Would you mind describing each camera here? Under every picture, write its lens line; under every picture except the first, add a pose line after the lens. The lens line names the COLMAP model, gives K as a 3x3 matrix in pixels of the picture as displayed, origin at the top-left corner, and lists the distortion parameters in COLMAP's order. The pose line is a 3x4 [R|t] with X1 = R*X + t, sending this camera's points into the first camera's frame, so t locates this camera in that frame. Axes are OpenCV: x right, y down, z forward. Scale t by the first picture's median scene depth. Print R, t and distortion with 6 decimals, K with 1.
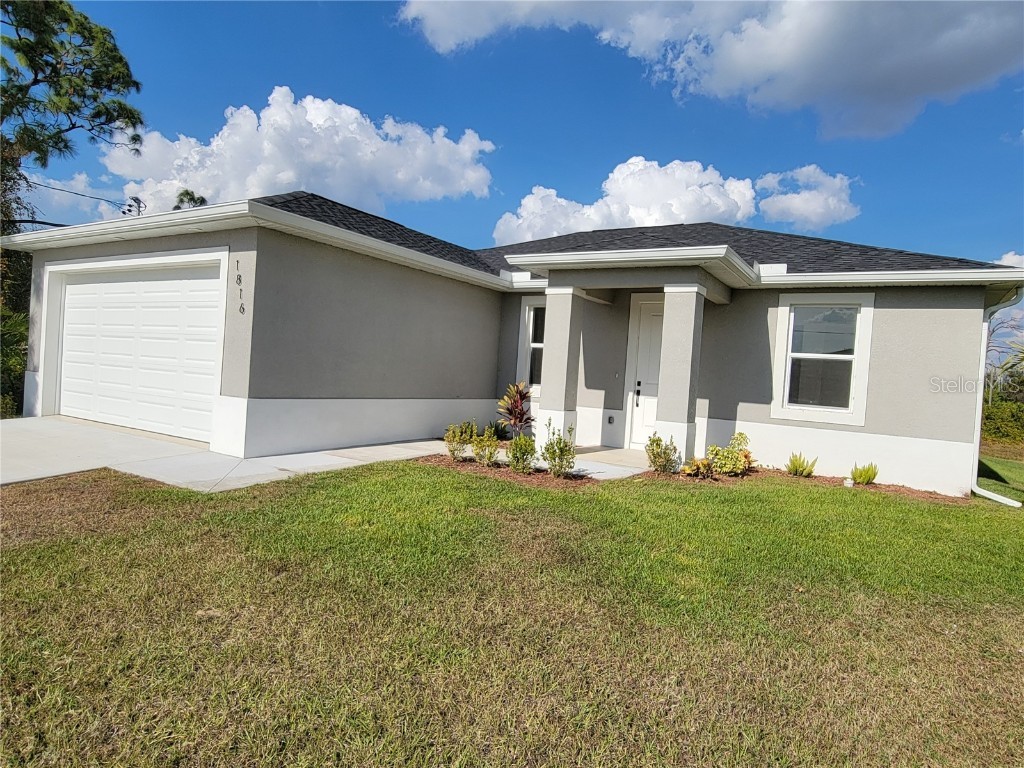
lens RADIAL K [[618.7, 0, 512.0], [0, 618.7, 384.0], [0, 0, 1]] dist [-0.010760, 0.000488]
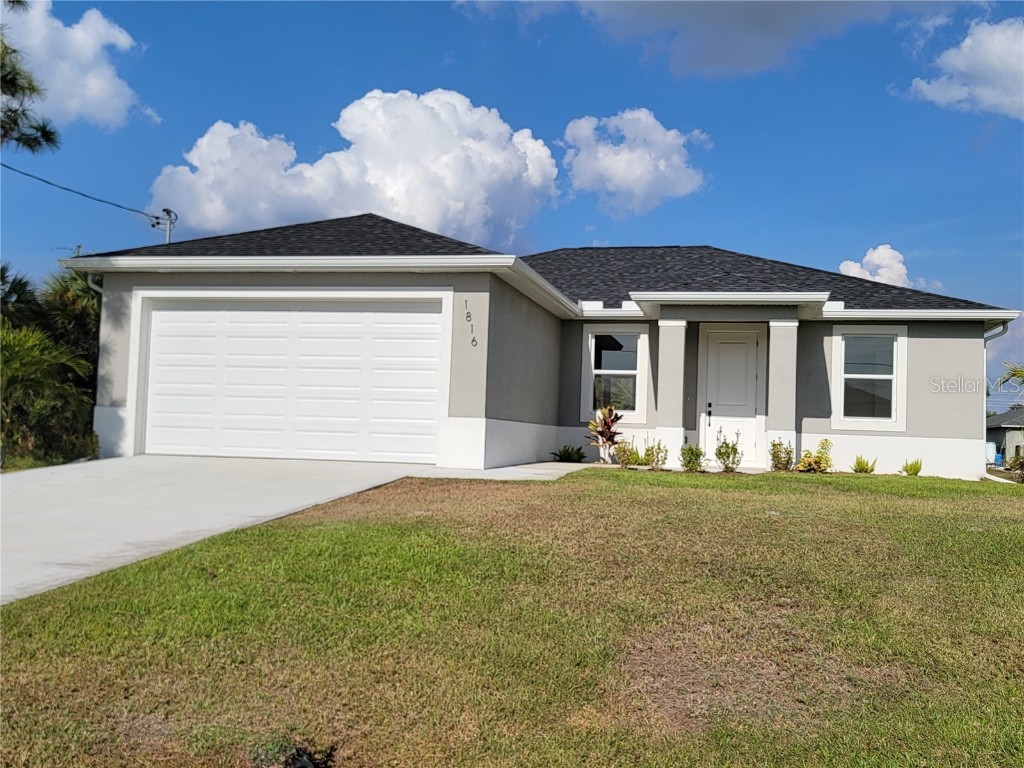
lens RADIAL K [[1023.8, 0, 512.0], [0, 1023.8, 384.0], [0, 0, 1]] dist [0.045388, -0.024330]
pose [[0.946411, -0.016412, 0.322547, -0.836837], [0.034447, 0.998141, -0.050286, 0.048405], [-0.321122, 0.058703, 0.945217, -0.707751]]
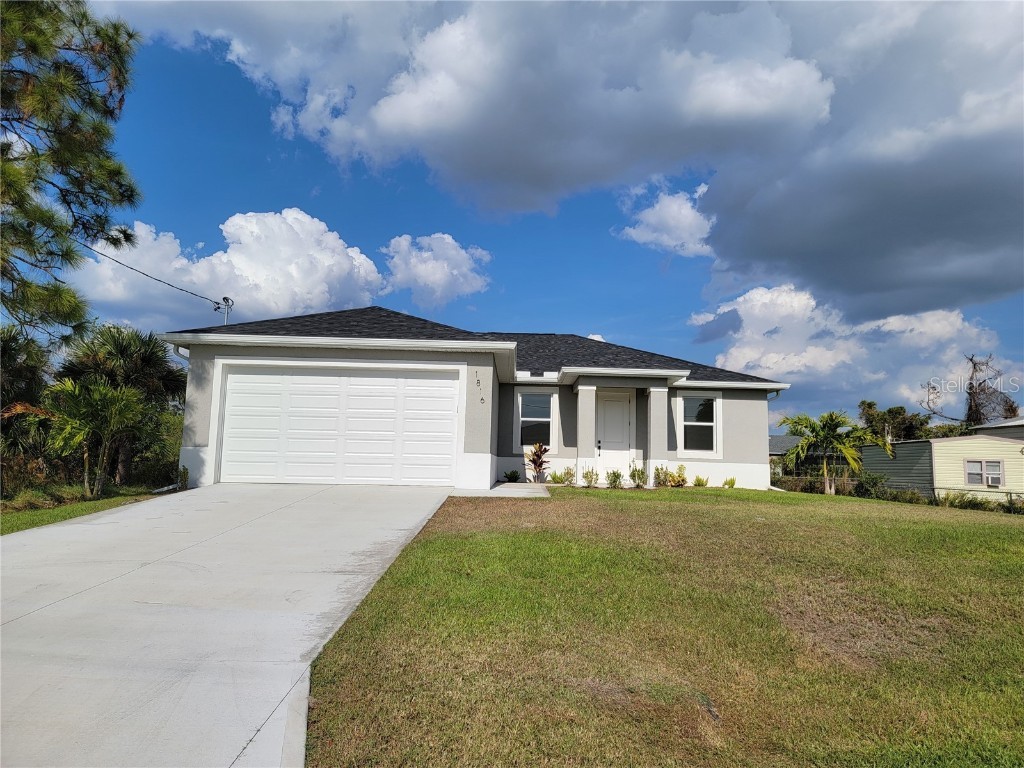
lens RADIAL K [[717.6, 0, 512.0], [0, 717.6, 384.0], [0, 0, 1]] dist [0.052349, -0.000546]
pose [[0.847373, 0.015040, 0.530785, -1.185370], [0.040935, 0.994774, -0.093537, 0.017200], [-0.529418, 0.100988, 0.842329, -0.583862]]
